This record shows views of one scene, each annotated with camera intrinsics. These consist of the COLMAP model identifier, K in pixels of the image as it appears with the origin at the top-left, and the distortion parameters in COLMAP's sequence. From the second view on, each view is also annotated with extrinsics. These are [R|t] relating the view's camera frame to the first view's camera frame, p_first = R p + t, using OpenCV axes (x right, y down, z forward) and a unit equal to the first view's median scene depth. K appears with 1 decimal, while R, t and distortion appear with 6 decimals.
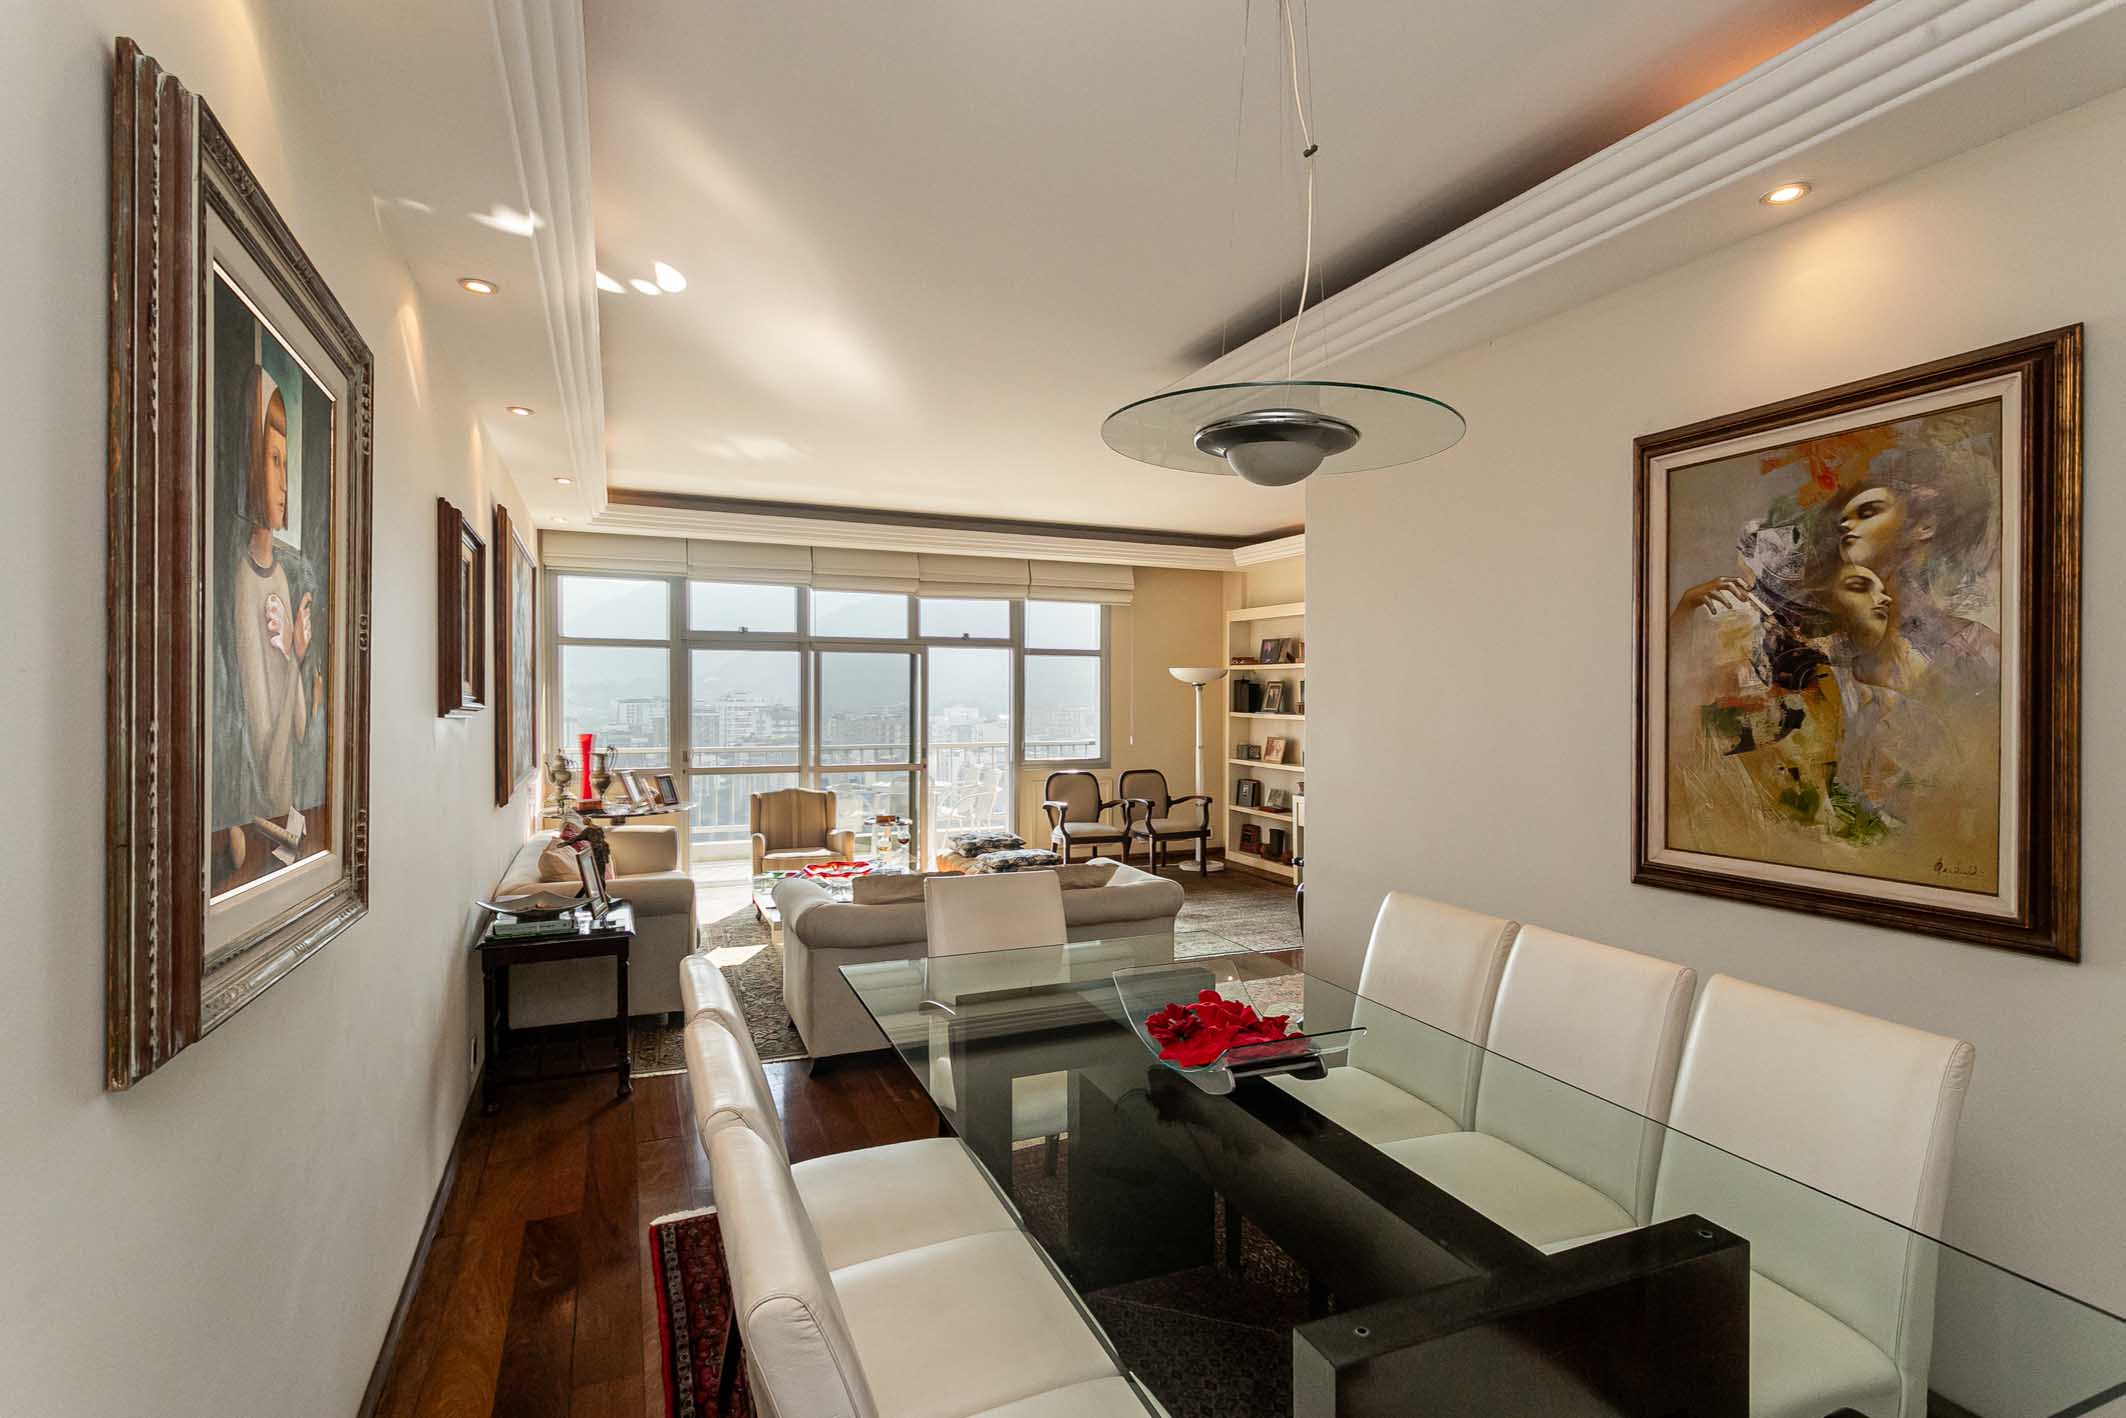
lens RADIAL K [[1037.1, 0, 1095.2], [0, 1037.1, 710.0], [0, 0, 1]] dist [0.005804, -0.001036]
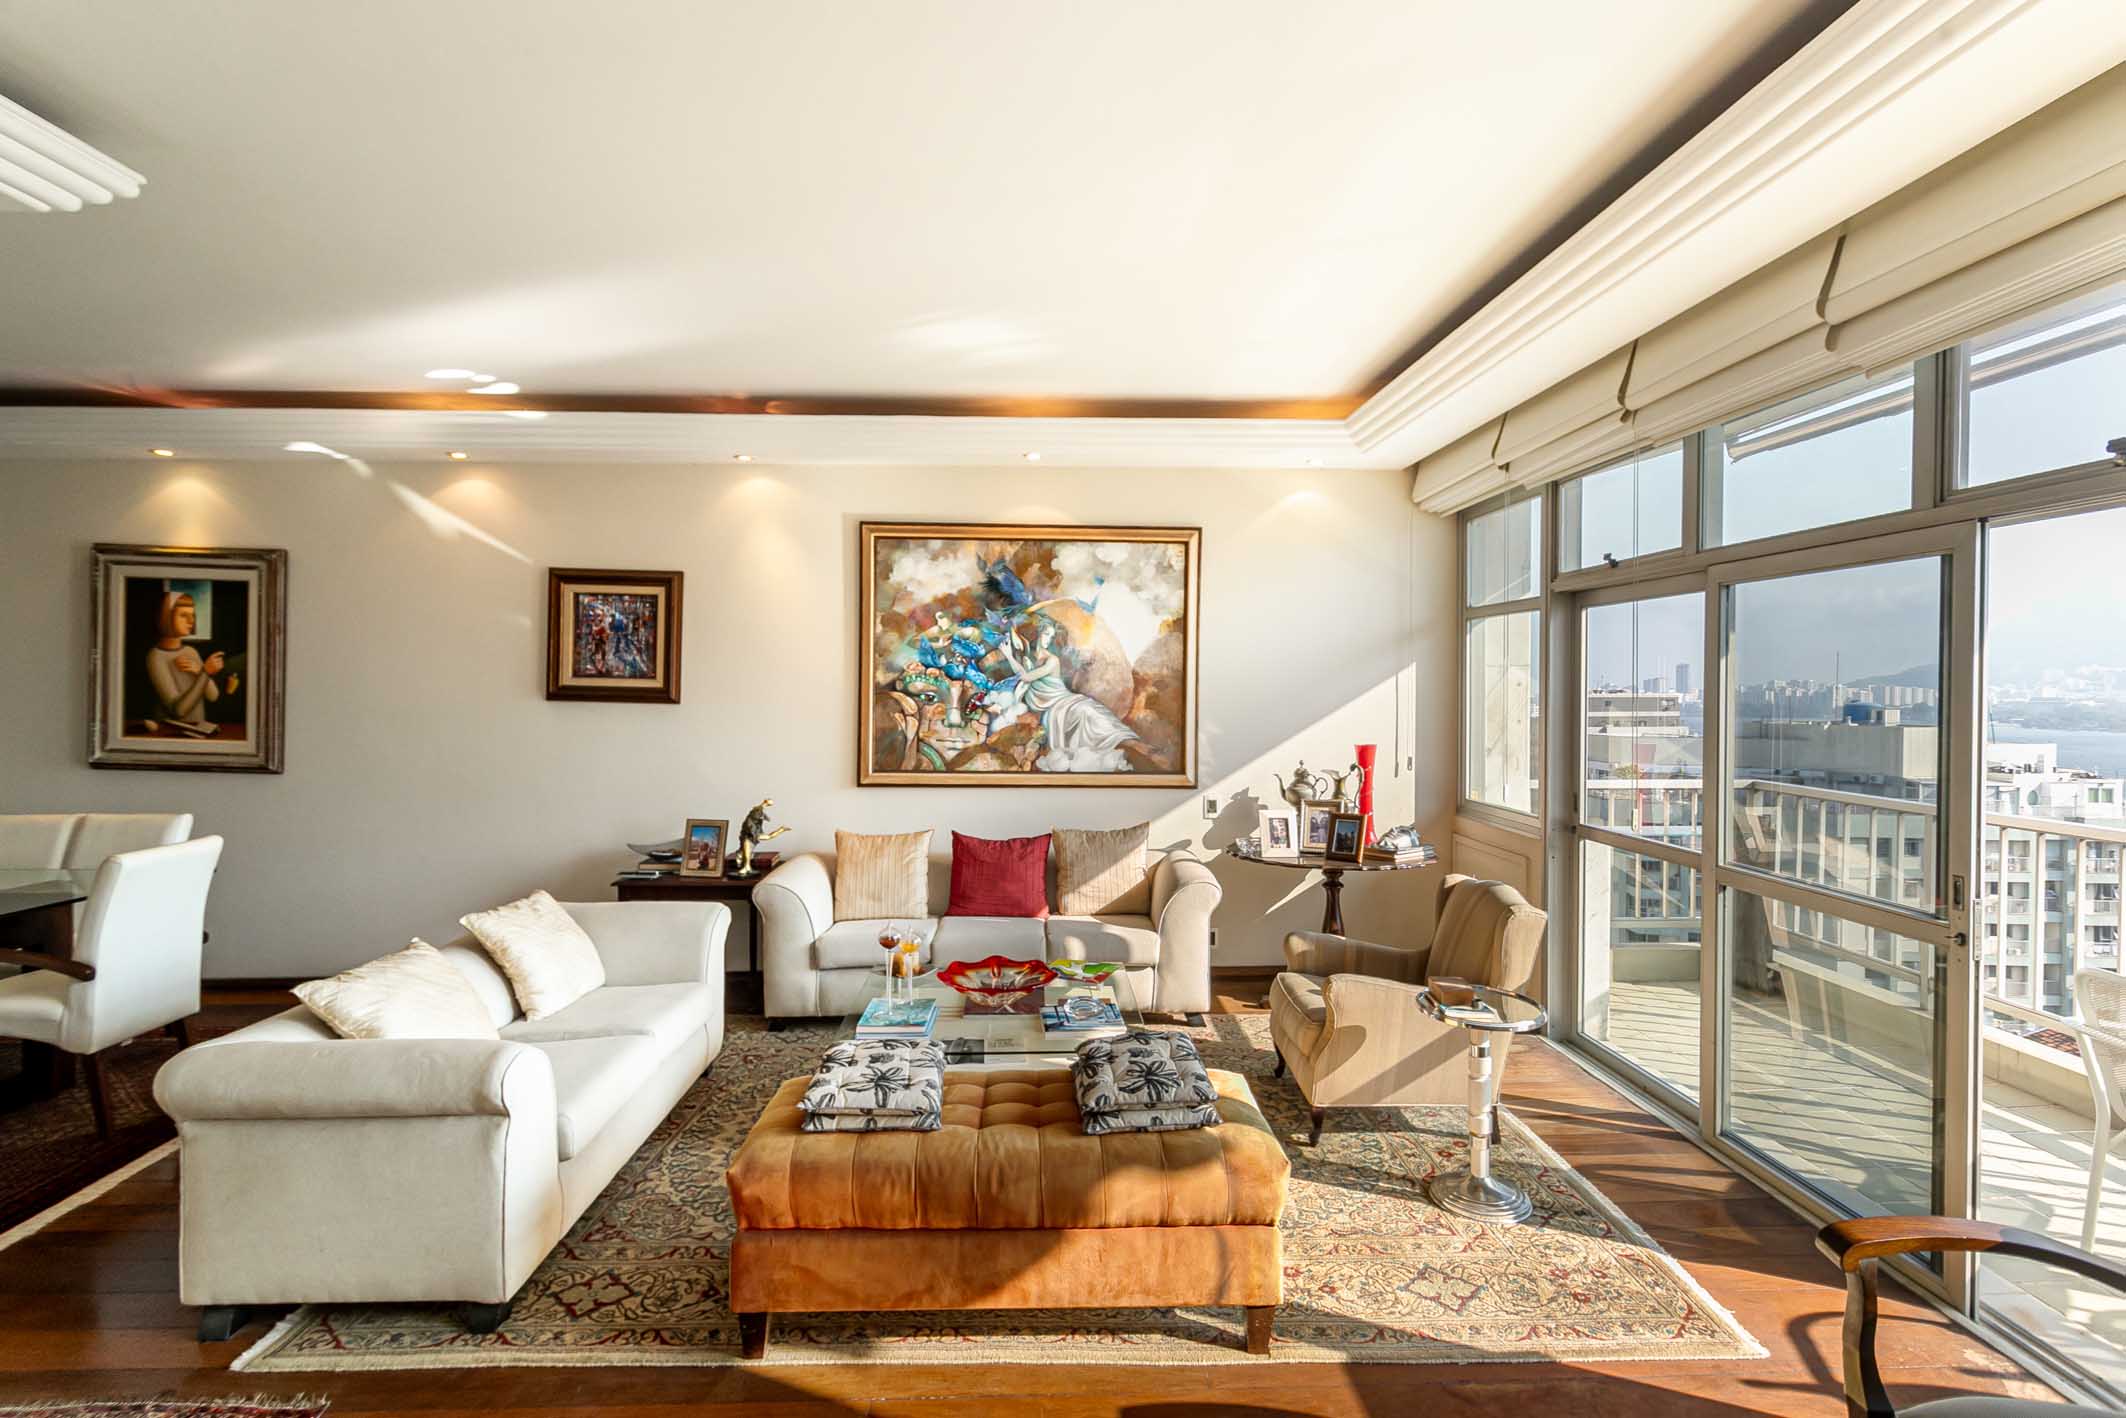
lens RADIAL K [[1037.1, 0, 1072.0], [0, 1037.1, 696.5], [0, 0, 1]] dist [0.005804, -0.001036]
pose [[-0.399490, 0.006986, -0.916711, 0.203514], [-0.017292, 0.999736, 0.015155, -0.013340], [0.916574, 0.021906, -0.399264, 0.881165]]
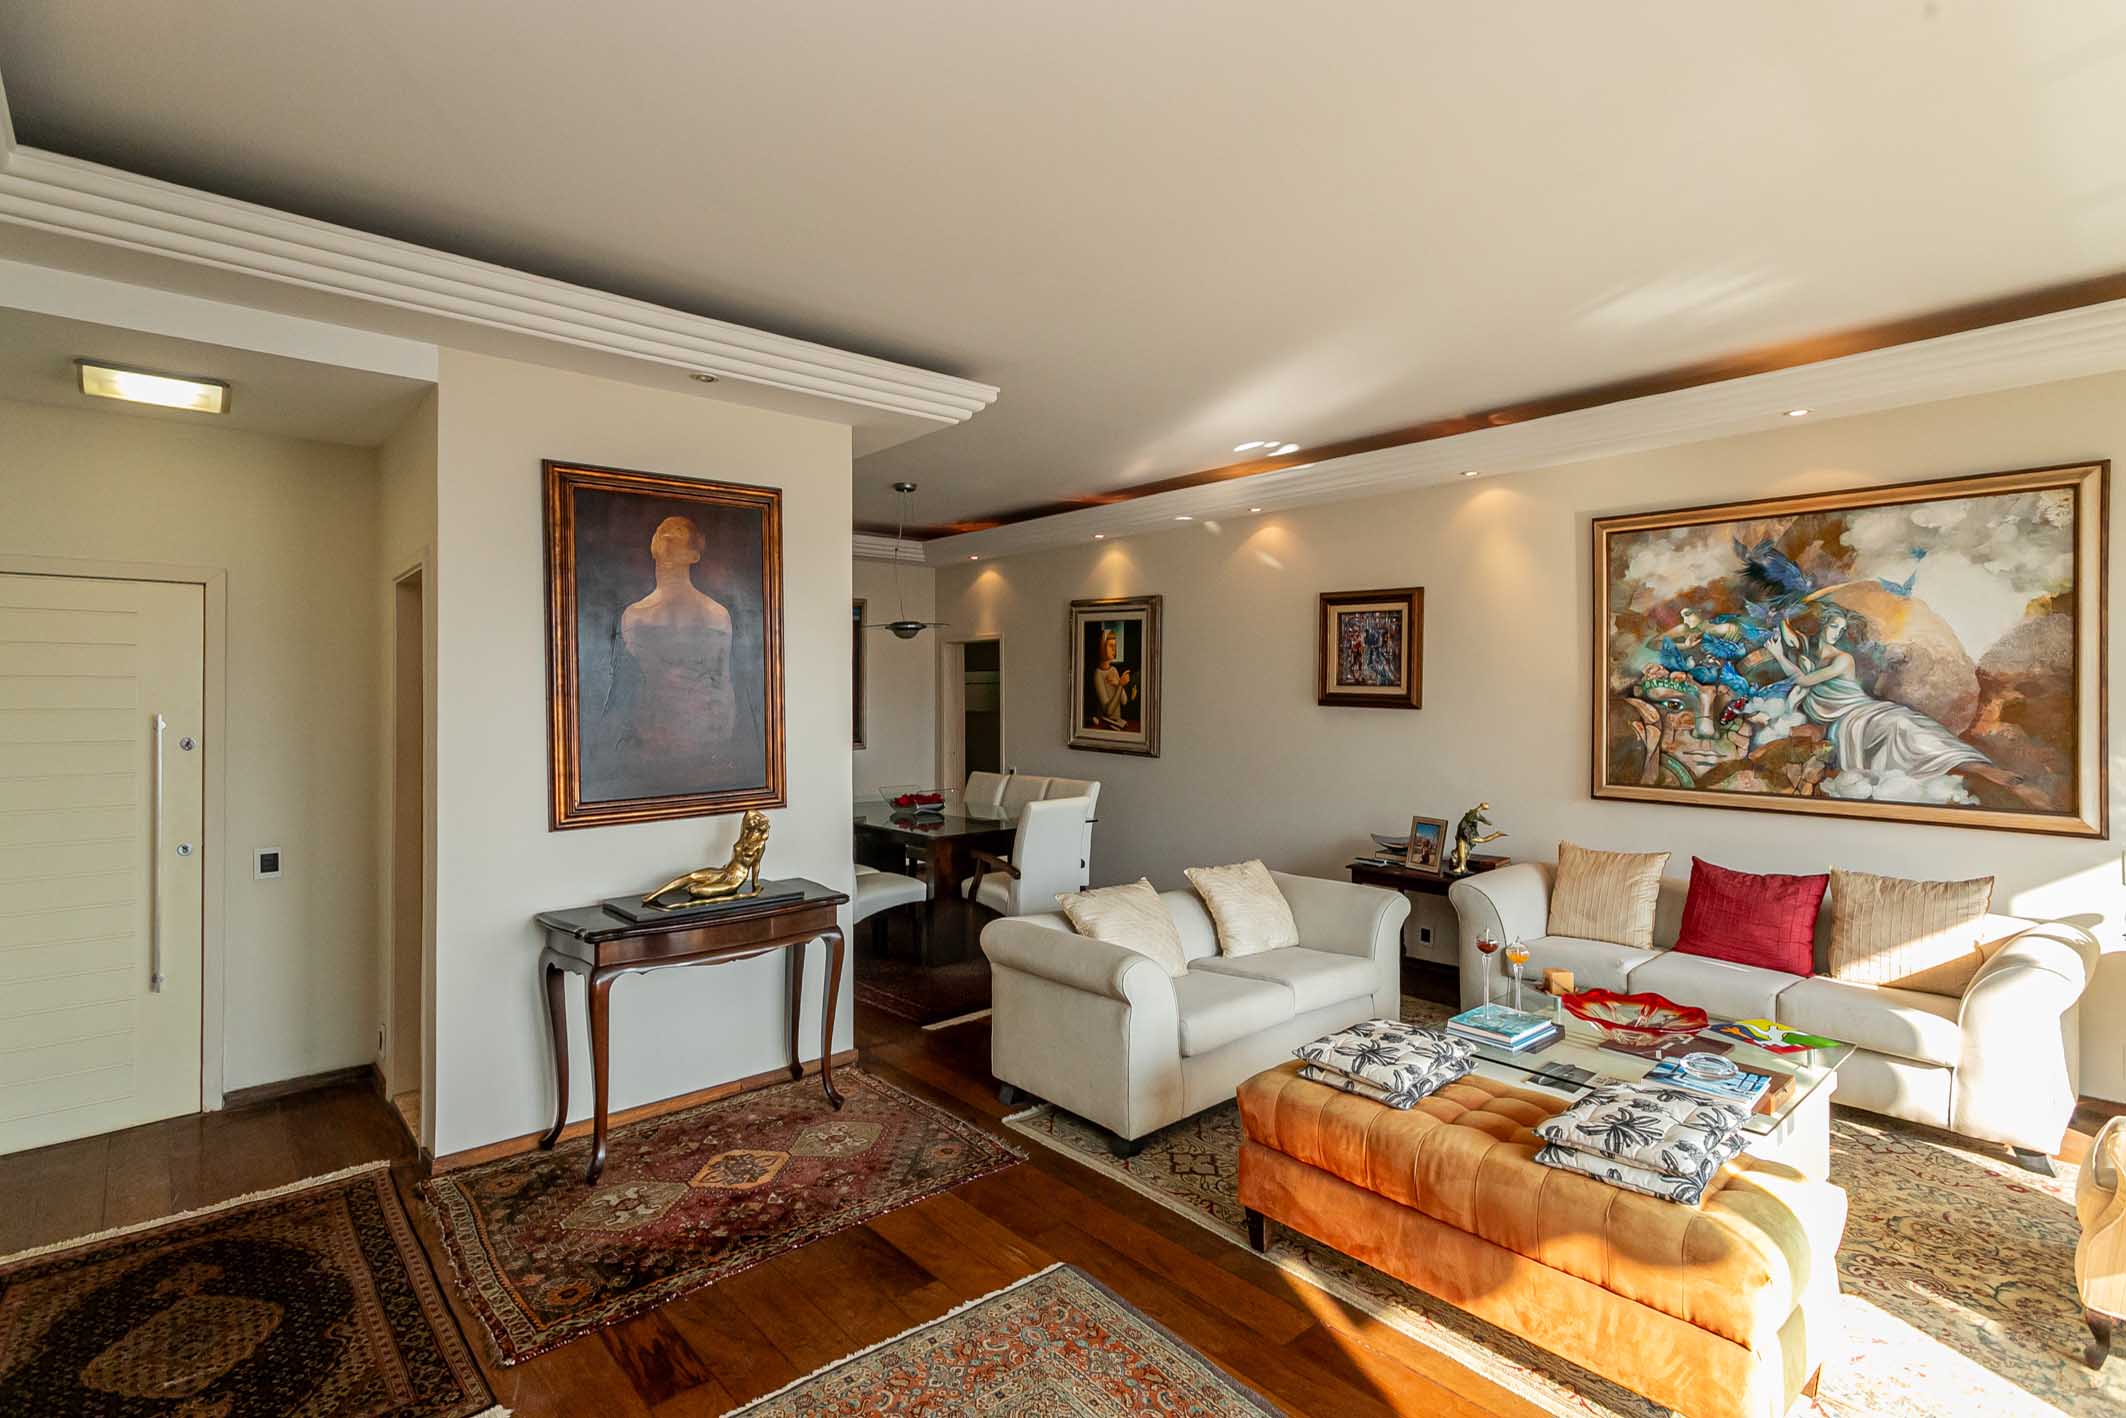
lens RADIAL K [[1037.1, 0, 1050.0], [0, 1037.1, 682.6], [0, 0, 1]] dist [0.005804, -0.001036]
pose [[-0.963912, -0.001422, -0.266216, 0.139674], [-0.002916, 0.999982, 0.005217, -0.015565], [0.266204, 0.005805, -0.963899, 0.997156]]
